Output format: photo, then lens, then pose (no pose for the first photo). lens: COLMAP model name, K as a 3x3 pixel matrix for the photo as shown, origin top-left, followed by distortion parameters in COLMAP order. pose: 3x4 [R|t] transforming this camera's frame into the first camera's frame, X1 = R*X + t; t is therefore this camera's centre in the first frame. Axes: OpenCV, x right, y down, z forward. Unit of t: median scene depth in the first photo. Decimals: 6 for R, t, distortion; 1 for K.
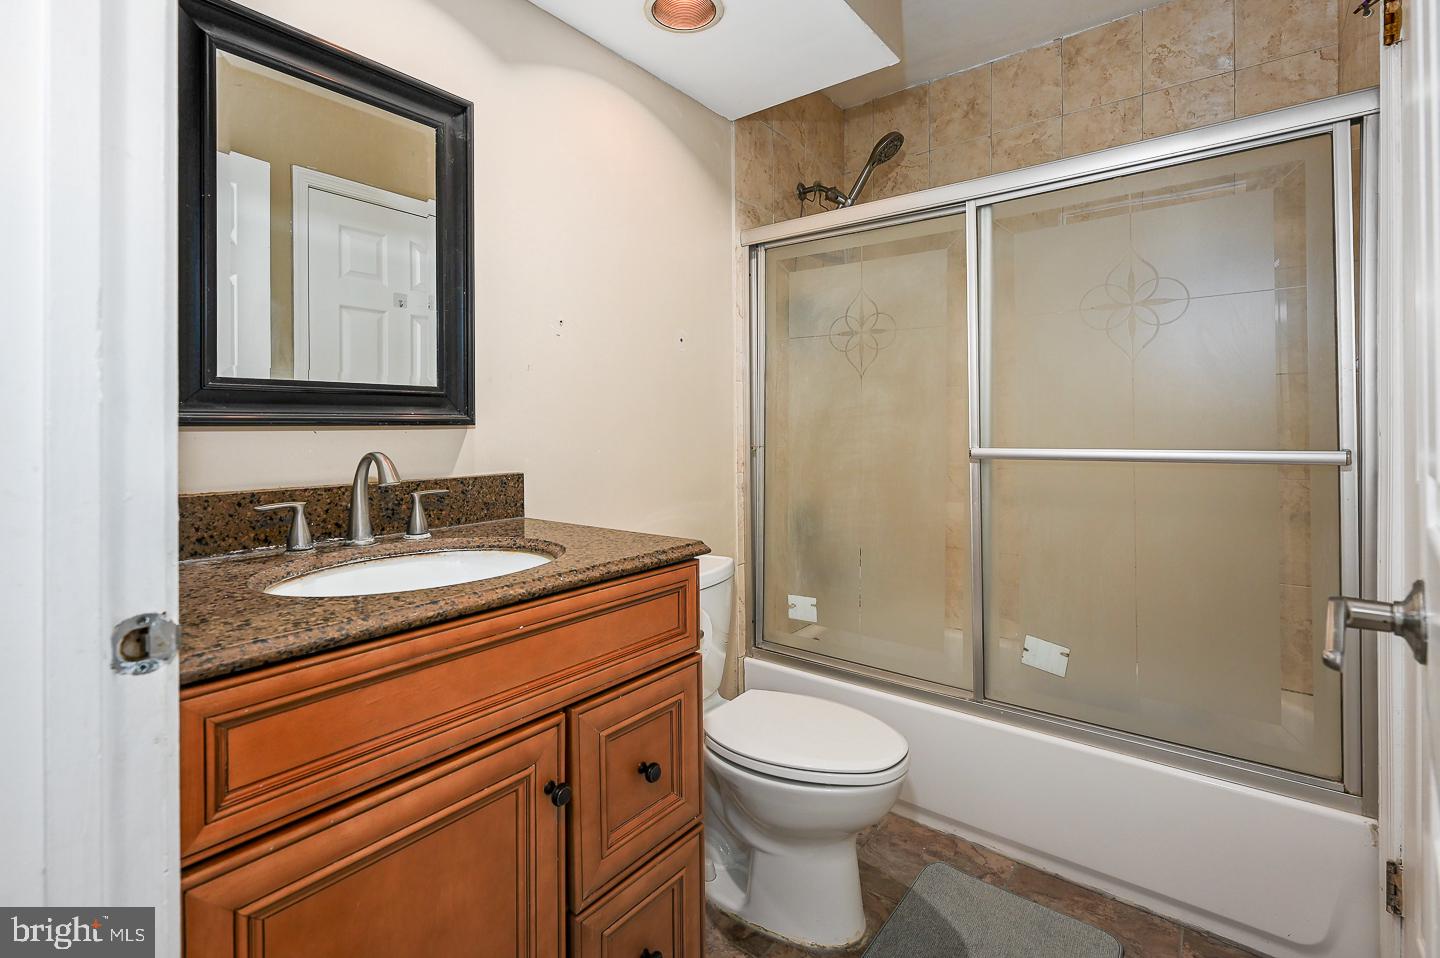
lens RADIAL K [[641.5, 0, 716.0], [0, 641.5, 417.1], [0, 0, 1]] dist [0.000027, -0.000015]
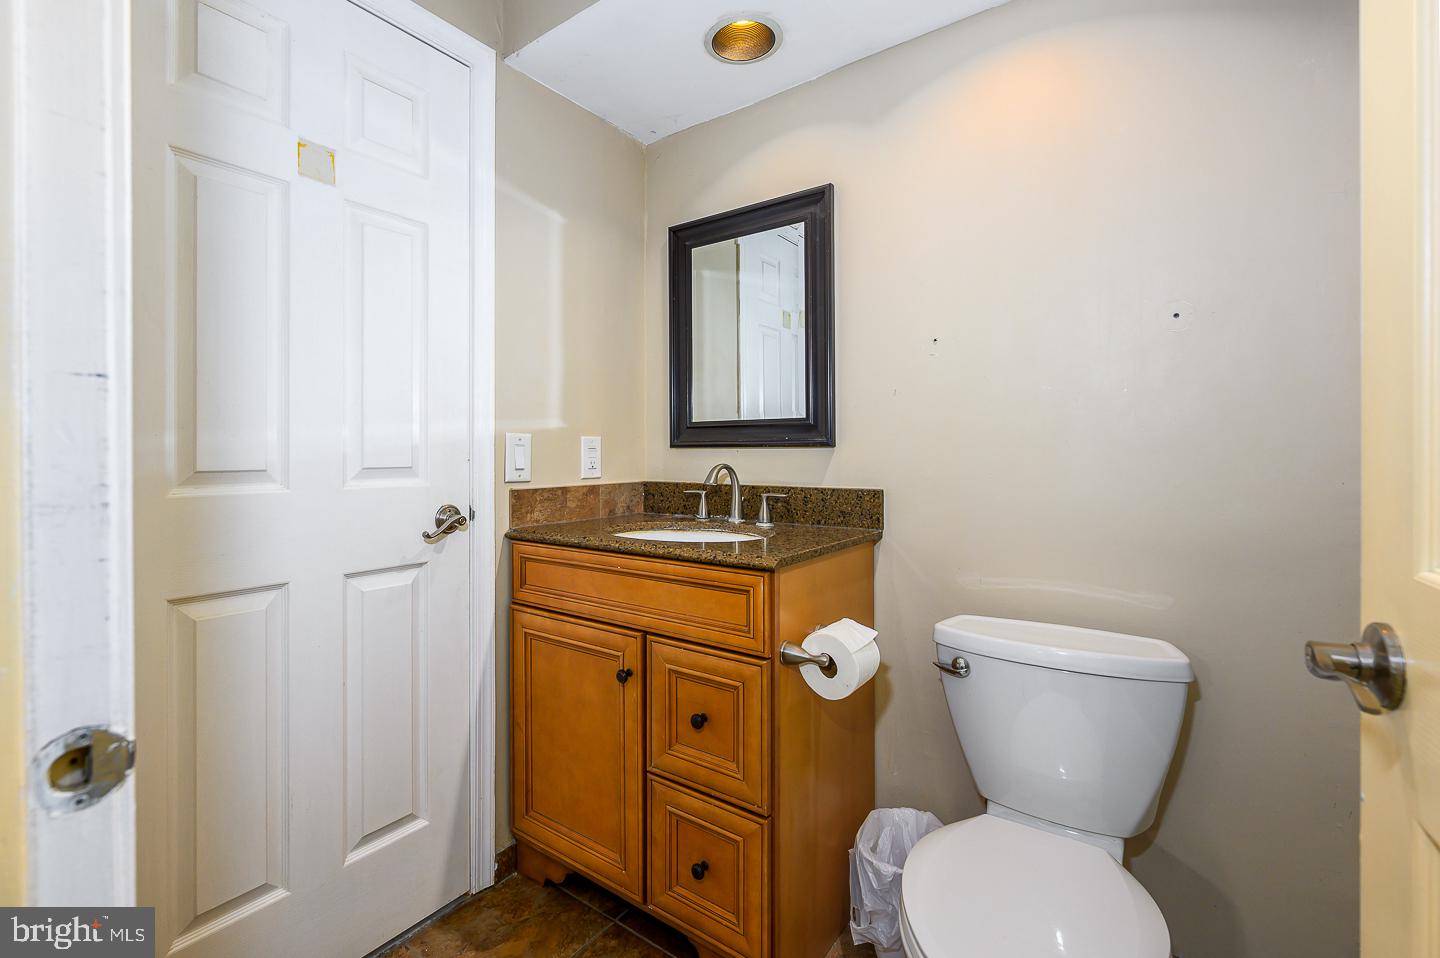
lens RADIAL K [[642.5, 0, 716.3], [0, 642.5, 454.4], [0, 0, 1]] dist [-0.000945, -0.000103]
pose [[0.055259, 0.004523, -0.998462, 1.005261], [0.015475, 0.999866, 0.005386, 0.020087], [0.998352, -0.015749, 0.055181, 0.845601]]
